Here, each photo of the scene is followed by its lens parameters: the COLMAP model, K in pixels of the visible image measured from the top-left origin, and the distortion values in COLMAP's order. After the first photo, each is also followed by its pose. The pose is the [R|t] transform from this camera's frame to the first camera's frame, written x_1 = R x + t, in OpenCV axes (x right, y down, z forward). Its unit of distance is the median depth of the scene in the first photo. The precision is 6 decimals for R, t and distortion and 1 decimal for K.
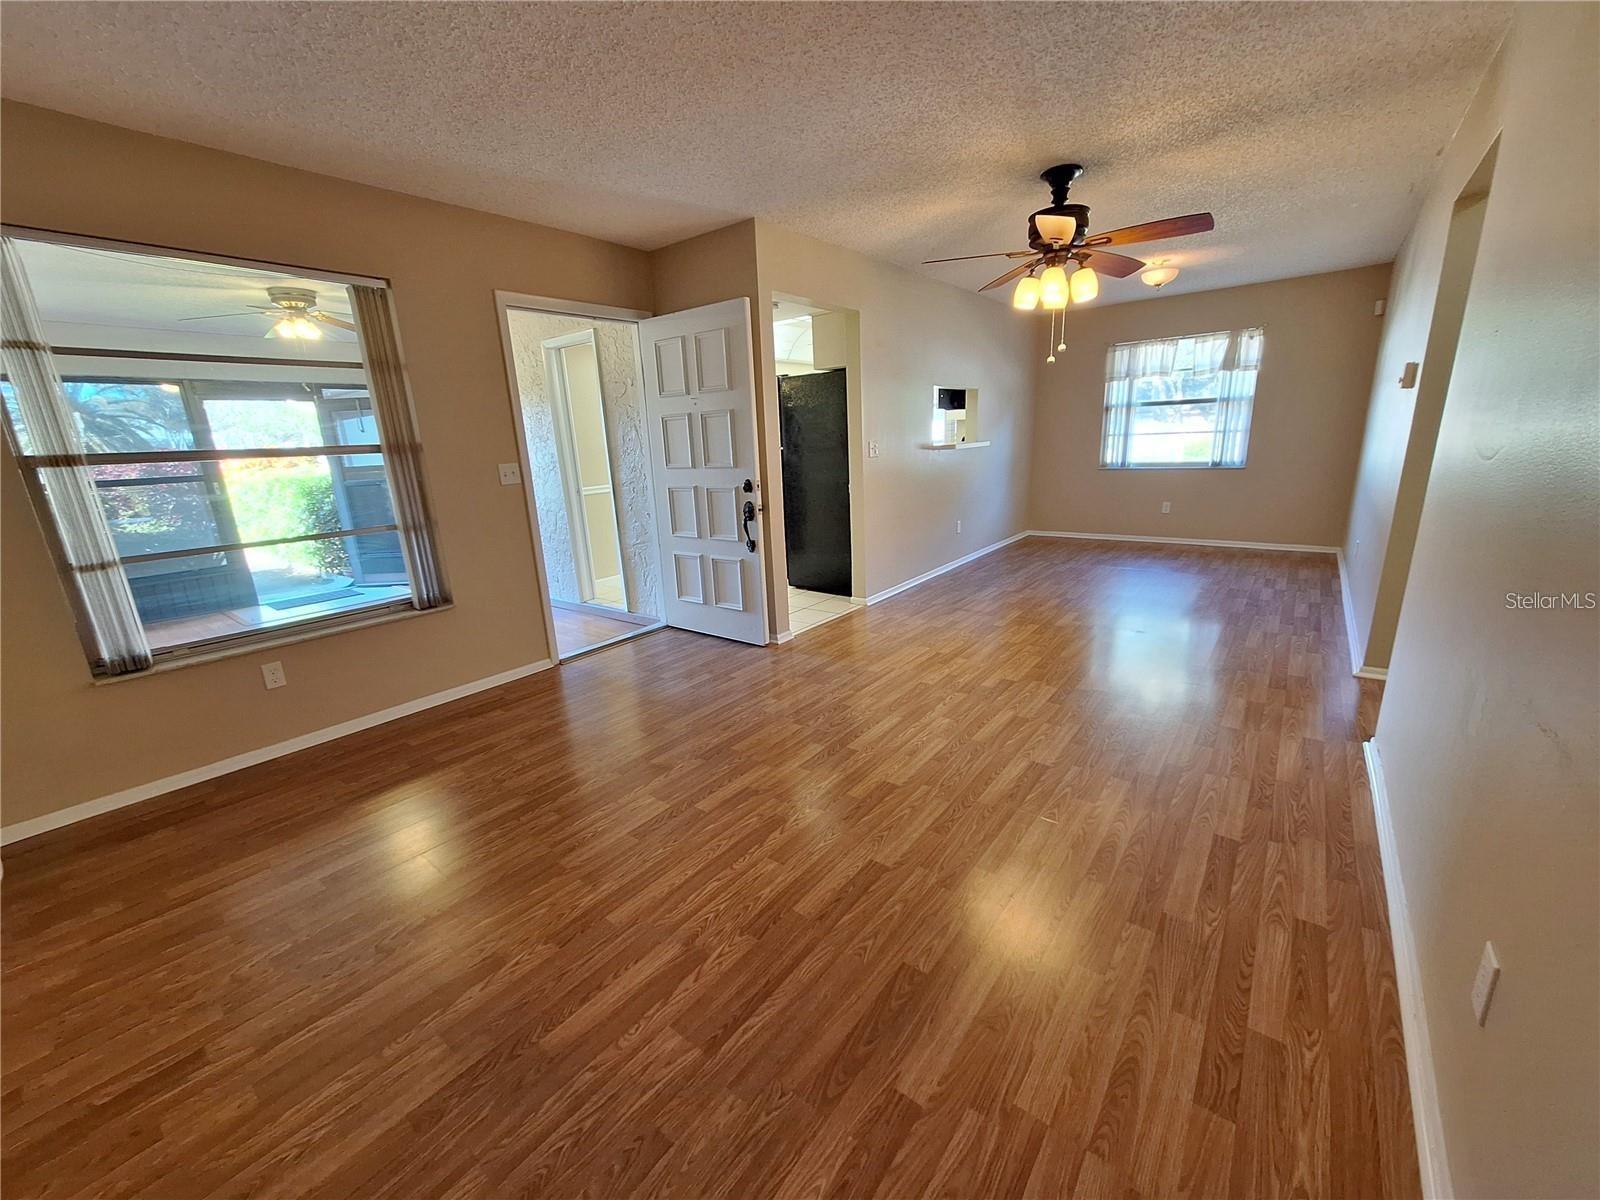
lens RADIAL K [[625.9, 0, 795.8], [0, 625.9, 602.8], [0, 0, 1]] dist [-0.000546, 0.000592]
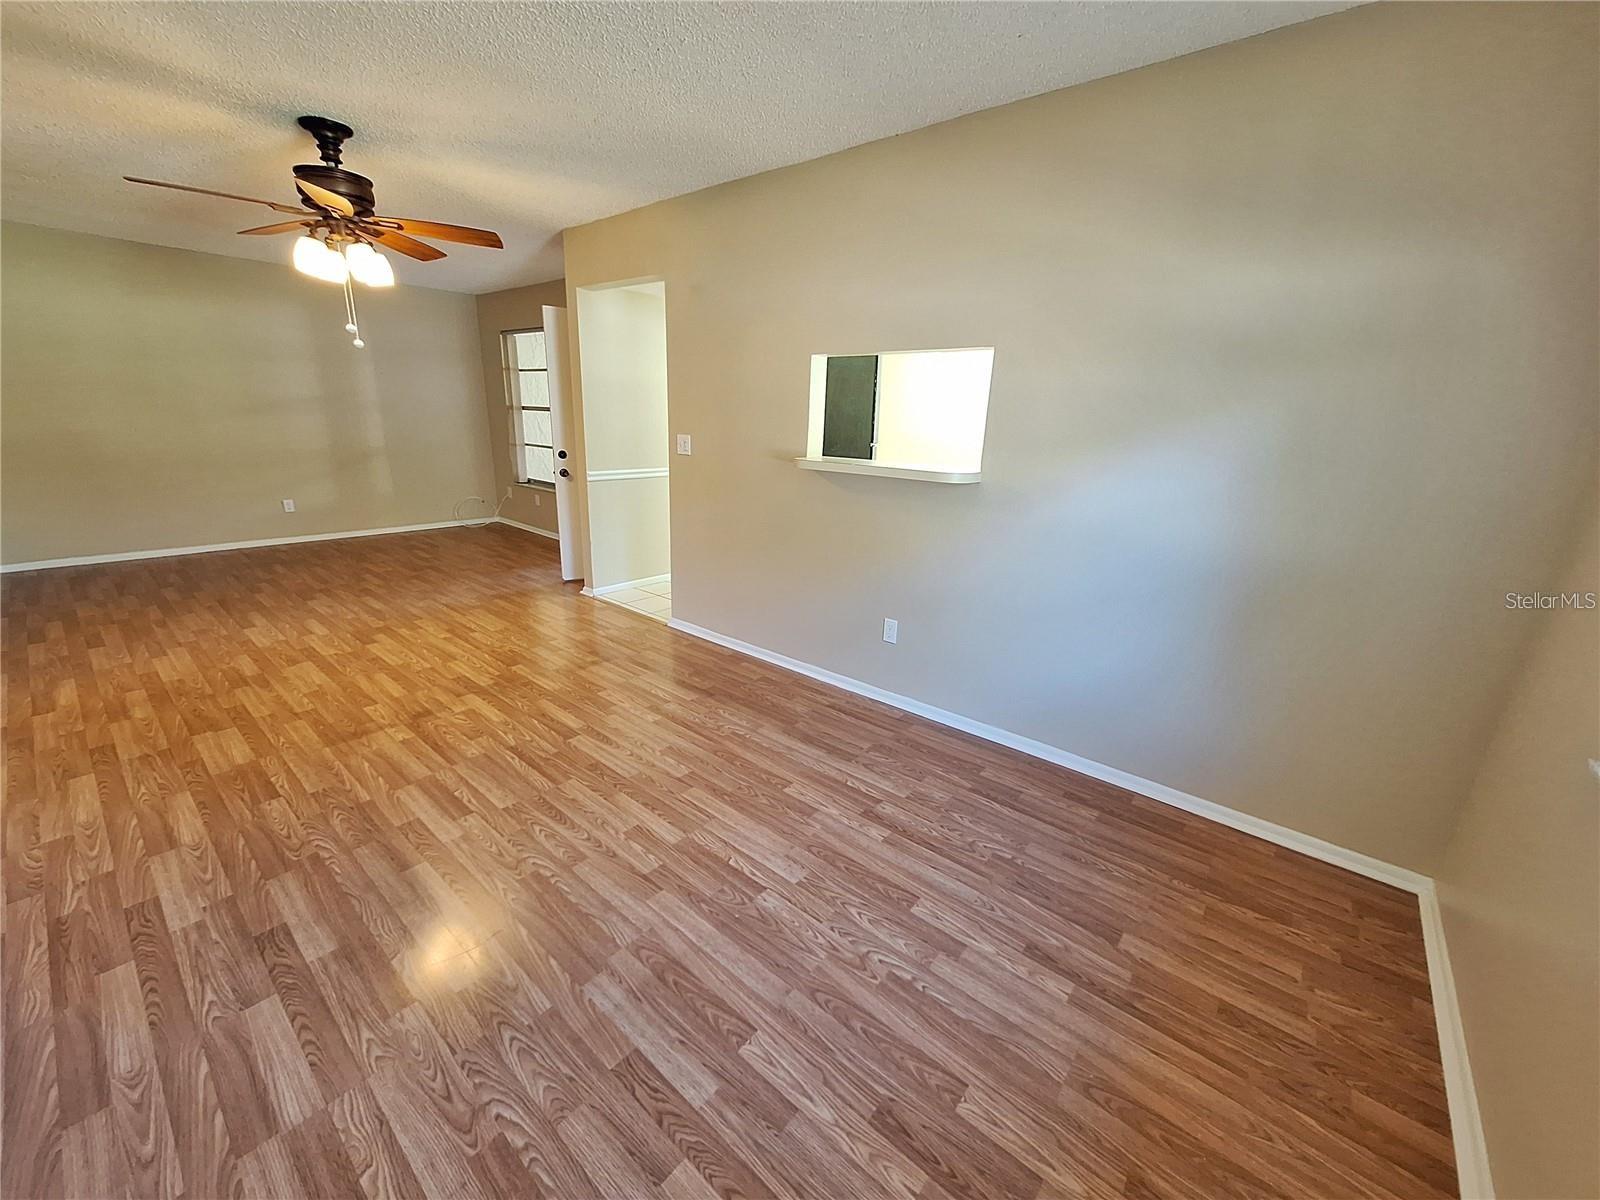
lens RADIAL K [[625.9, 0, 795.8], [0, 625.9, 602.8], [0, 0, 1]] dist [-0.000546, 0.000592]
pose [[-0.028457, 0.330230, -0.943471, 1.304462], [-0.291346, 0.900133, 0.323849, -0.503522], [0.956194, 0.284093, 0.070596, 1.576593]]
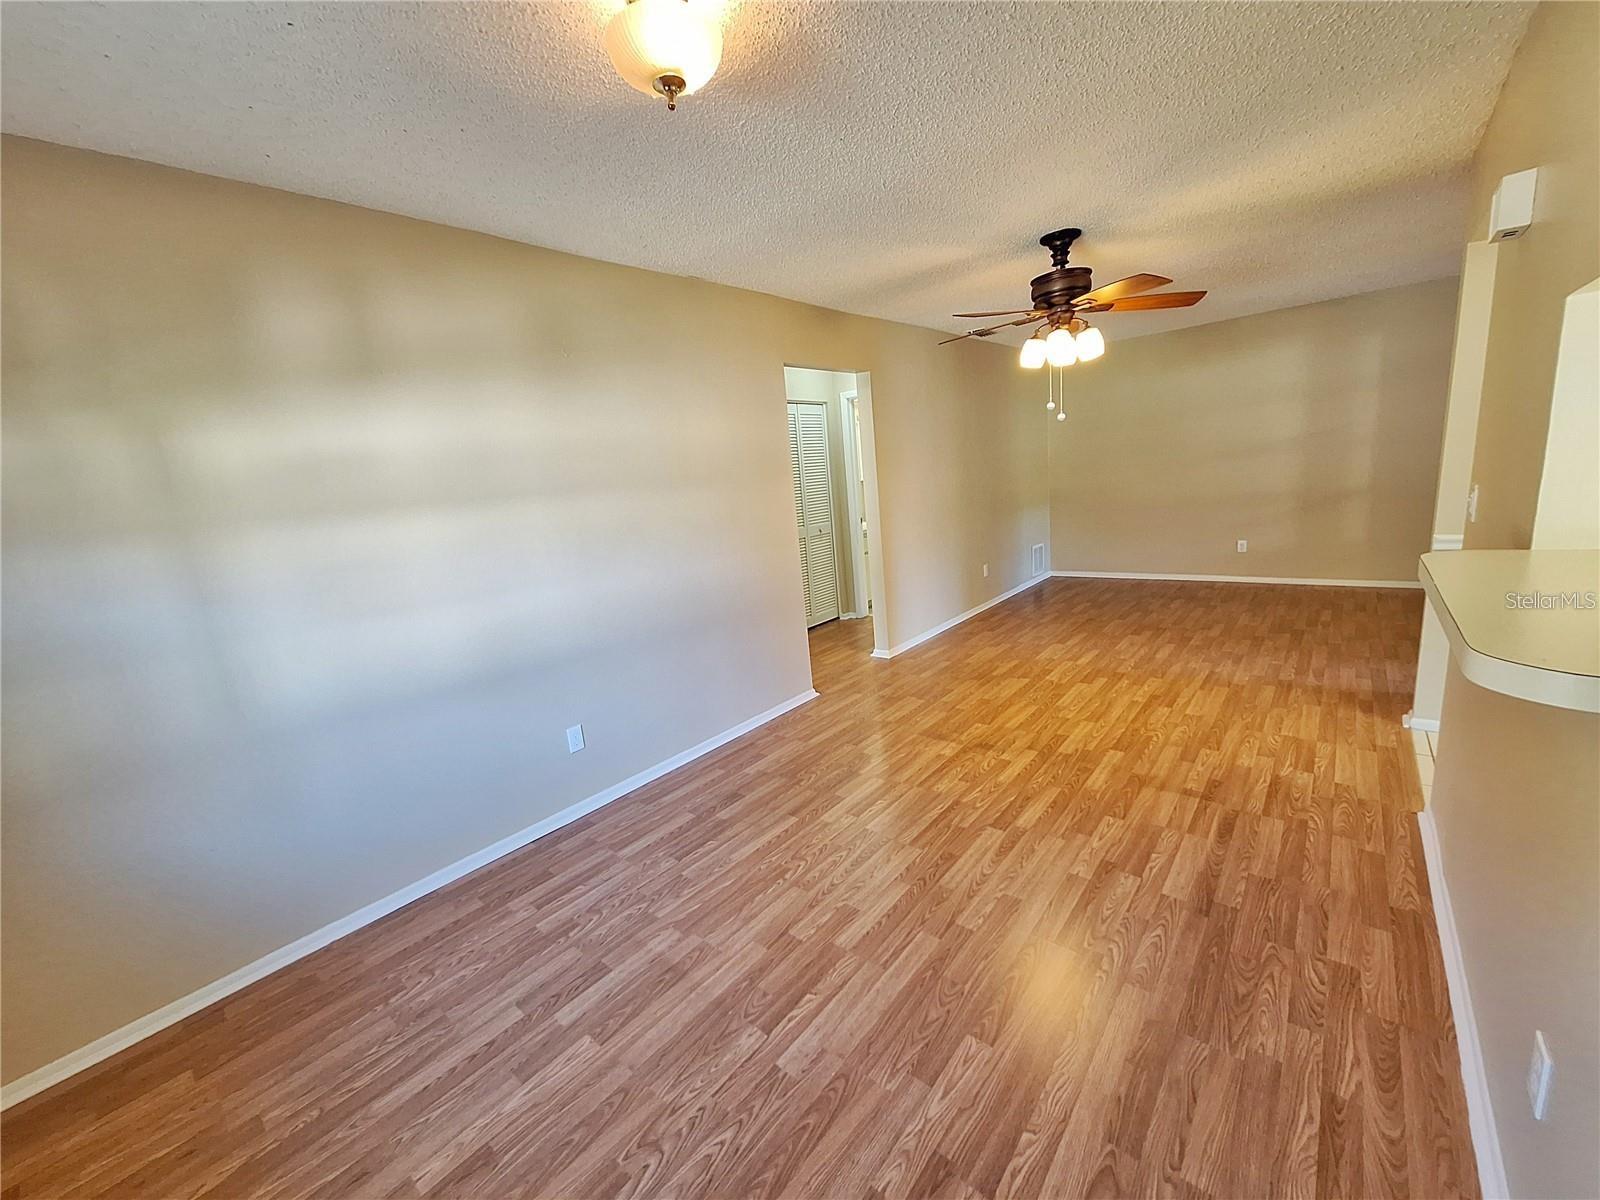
lens RADIAL K [[625.9, 0, 795.8], [0, 625.9, 602.8], [0, 0, 1]] dist [-0.000546, 0.000592]
pose [[-0.989810, 0.127852, 0.062685, 0.772593], [0.142388, 0.885278, 0.442728, -0.603130], [0.001110, 0.447142, -0.894462, 1.949116]]
